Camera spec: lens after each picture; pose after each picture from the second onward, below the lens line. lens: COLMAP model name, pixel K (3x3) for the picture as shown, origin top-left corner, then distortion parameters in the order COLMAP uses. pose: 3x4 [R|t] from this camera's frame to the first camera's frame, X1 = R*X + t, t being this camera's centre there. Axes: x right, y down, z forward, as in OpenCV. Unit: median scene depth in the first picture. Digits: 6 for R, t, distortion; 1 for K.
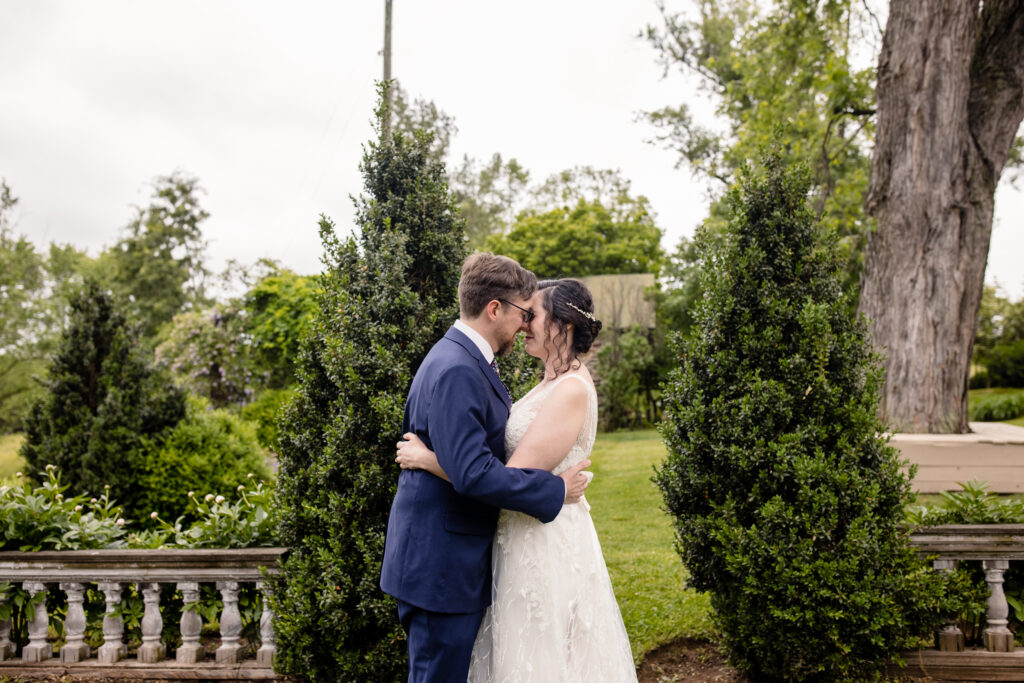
lens RADIAL K [[933.3, 0, 529.2], [0, 933.3, 338.7], [0, 0, 1]] dist [-0.009130, 0.007931]
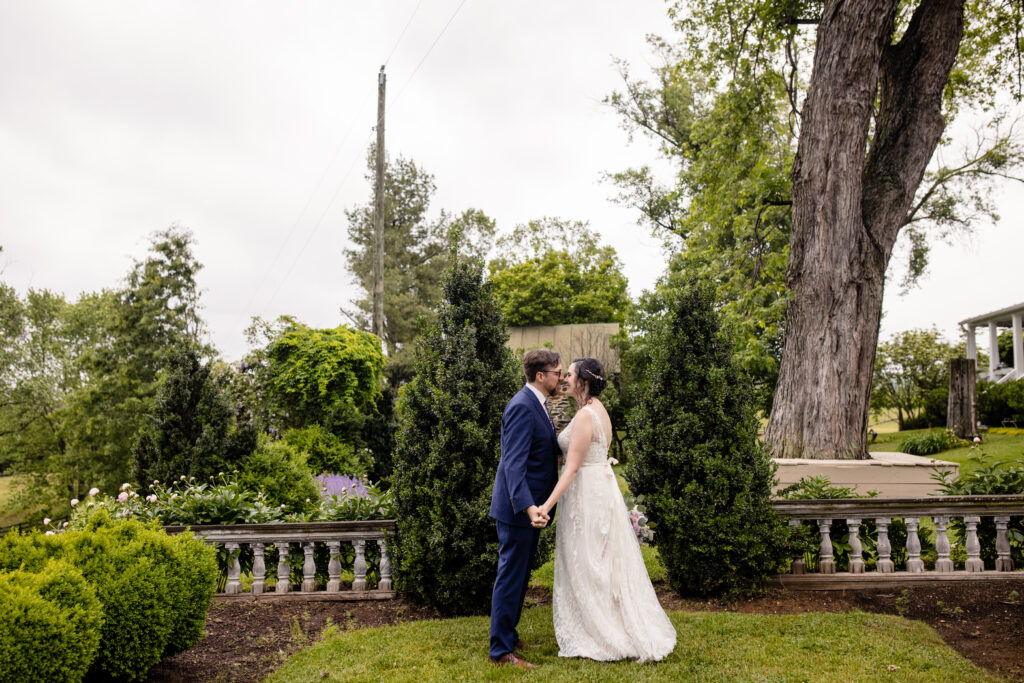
lens RADIAL K [[933.3, 0, 529.2], [0, 933.3, 338.7], [0, 0, 1]] dist [-0.009130, 0.007931]
pose [[0.999307, -0.000632, 0.037227, -0.041378], [0.002347, 0.998937, -0.046039, -0.005570], [-0.037159, 0.046094, 0.998246, -0.291749]]
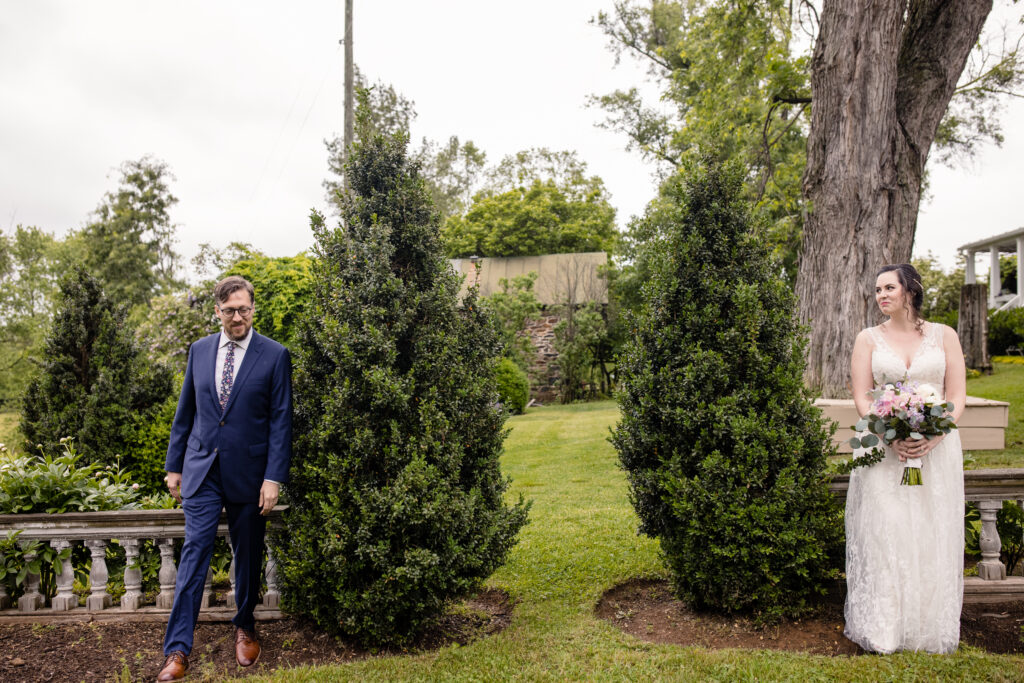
lens RADIAL K [[903.0, 0, 512.0], [0, 903.0, 341.5], [0, 0, 1]] dist [0.000074, -0.006807]
pose [[0.999523, -0.013995, 0.027521, -0.006843], [0.013183, 0.999478, 0.029491, -0.001352], [-0.027920, -0.029114, 0.999186, -0.045030]]
